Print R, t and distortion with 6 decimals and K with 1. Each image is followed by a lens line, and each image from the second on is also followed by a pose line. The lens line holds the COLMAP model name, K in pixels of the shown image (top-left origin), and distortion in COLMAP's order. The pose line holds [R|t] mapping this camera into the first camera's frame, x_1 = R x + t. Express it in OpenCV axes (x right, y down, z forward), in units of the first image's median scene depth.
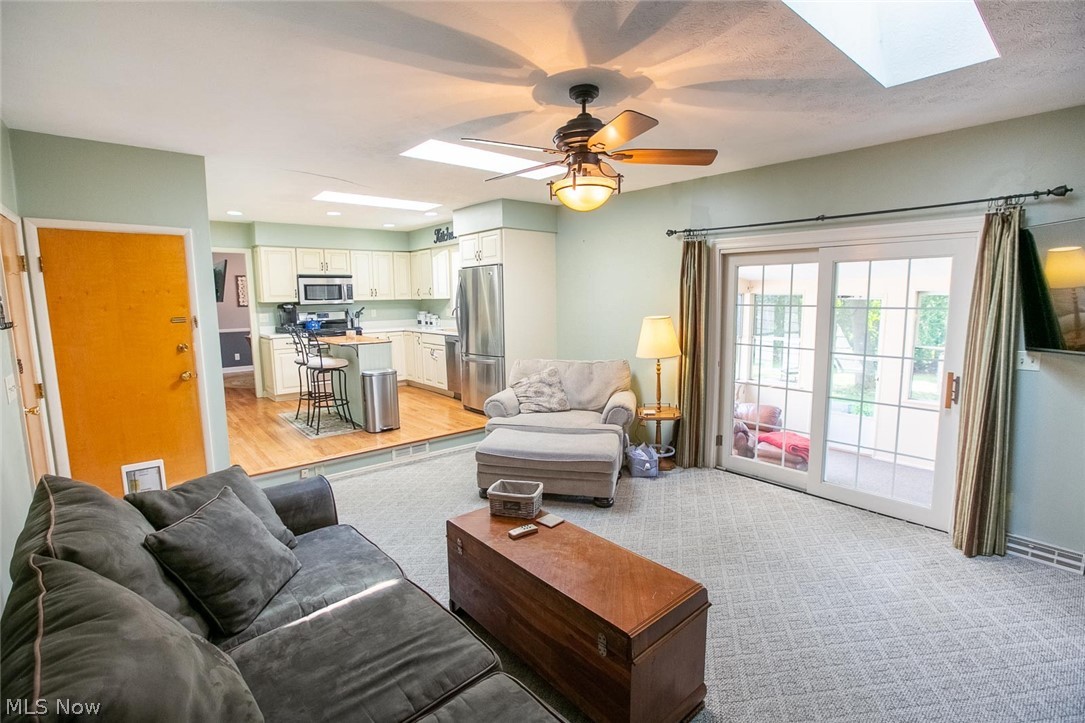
lens RADIAL K [[508.6, 0, 542.5], [0, 508.6, 361.5], [0, 0, 1]] dist [-0.032133, 0.000330]
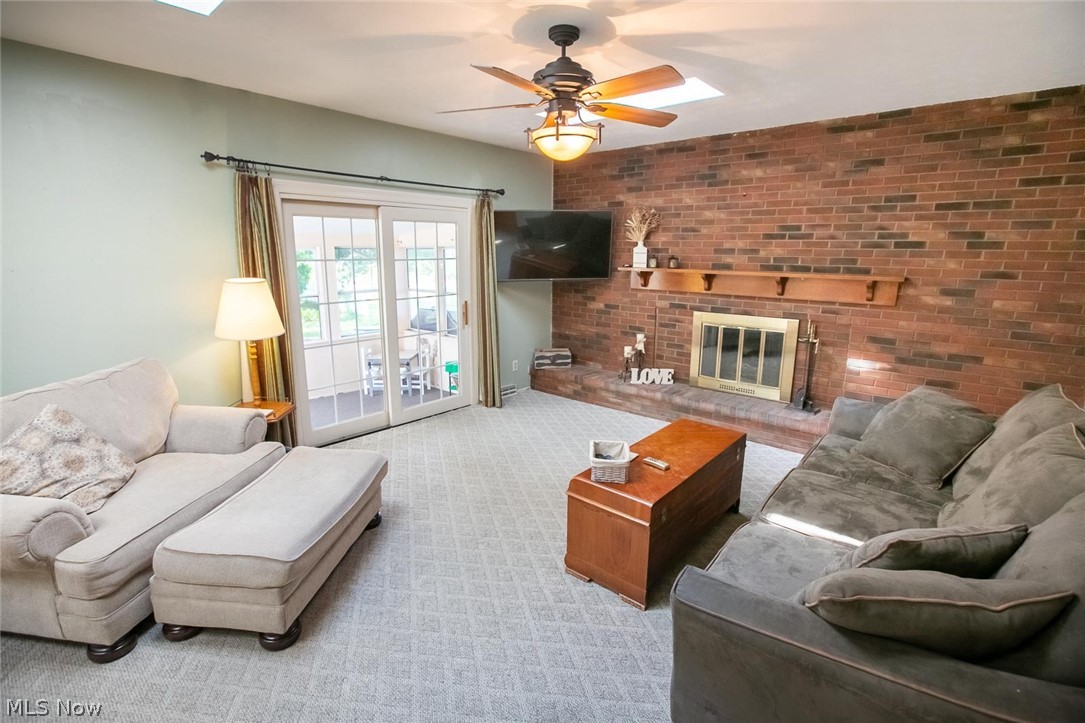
lens RADIAL K [[508.6, 0, 542.5], [0, 508.6, 361.5], [0, 0, 1]] dist [-0.032133, 0.000330]
pose [[-0.145412, -0.203864, 0.968140, -0.661337], [0.121655, 0.967431, 0.221987, -0.102177], [-0.981863, 0.150058, -0.115875, 0.855042]]
